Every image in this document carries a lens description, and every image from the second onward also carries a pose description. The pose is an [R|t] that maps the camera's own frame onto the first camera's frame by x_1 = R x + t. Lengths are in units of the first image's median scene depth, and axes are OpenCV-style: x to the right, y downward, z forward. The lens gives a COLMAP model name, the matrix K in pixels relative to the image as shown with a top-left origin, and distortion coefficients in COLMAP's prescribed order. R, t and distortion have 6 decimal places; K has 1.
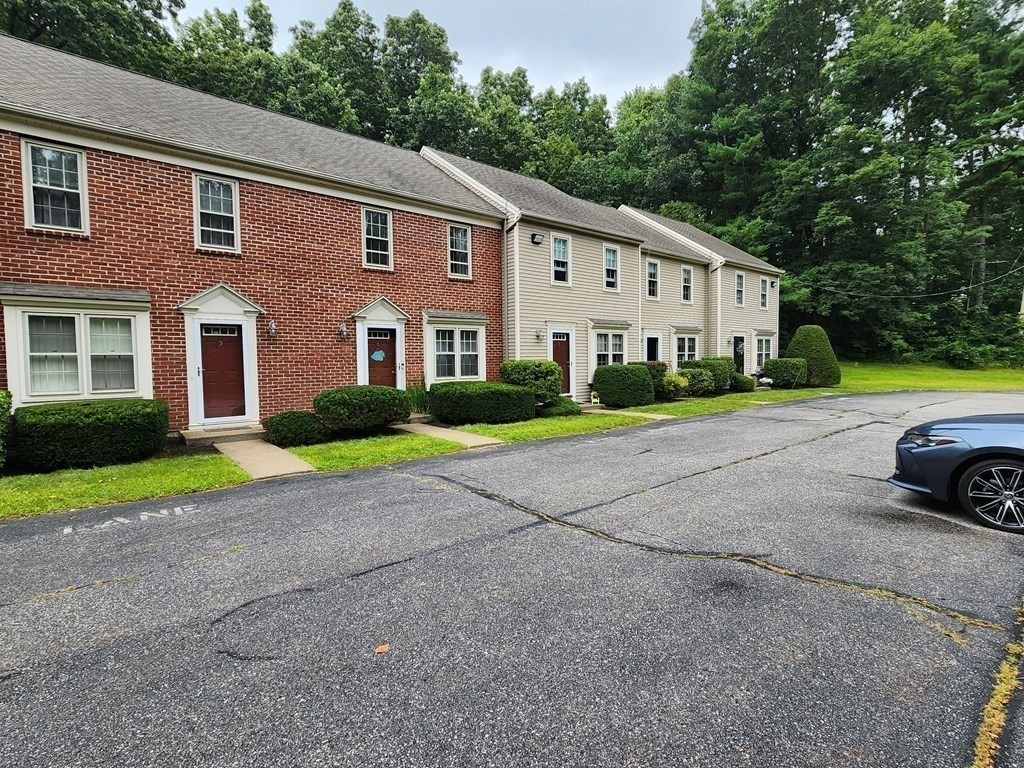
lens RADIAL K [[501.2, 0, 512.1], [0, 501.2, 381.4], [0, 0, 1]] dist [0.005705, -0.001042]
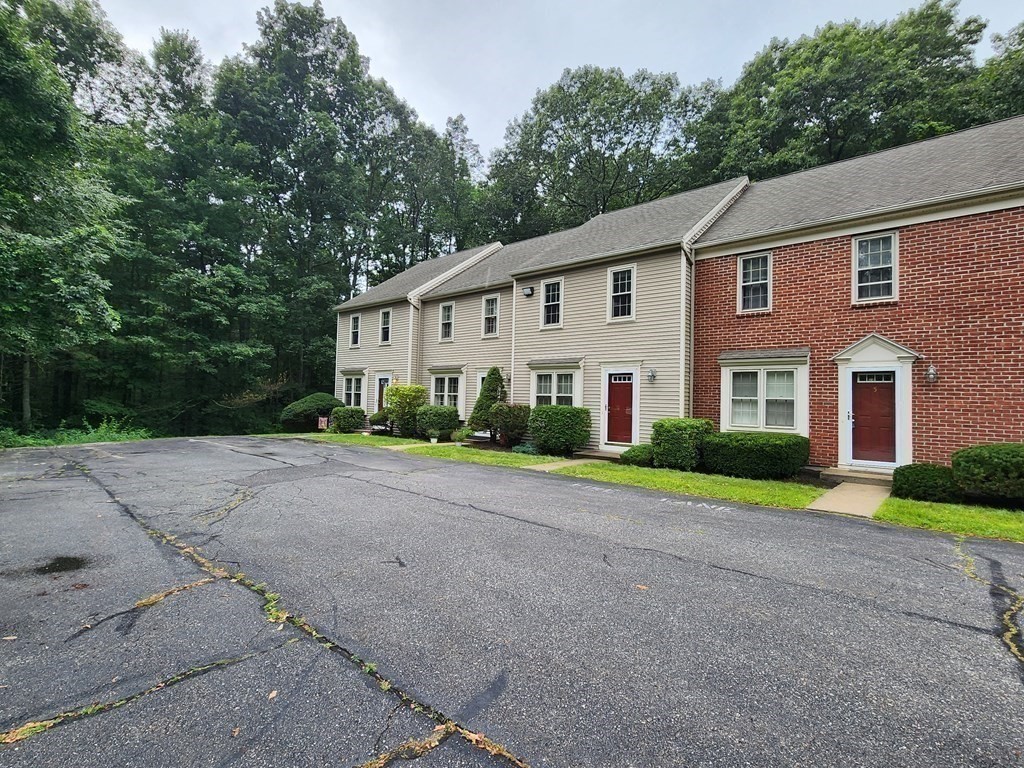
lens RADIAL K [[506.9, 0, 509.7], [0, 506.9, 381.0], [0, 0, 1]] dist [0.014807, -0.001125]
pose [[0.157063, -0.024695, -0.987280, 0.389422], [-0.072339, 0.996714, -0.036439, -0.001264], [0.984936, 0.077142, 0.154760, 0.103434]]
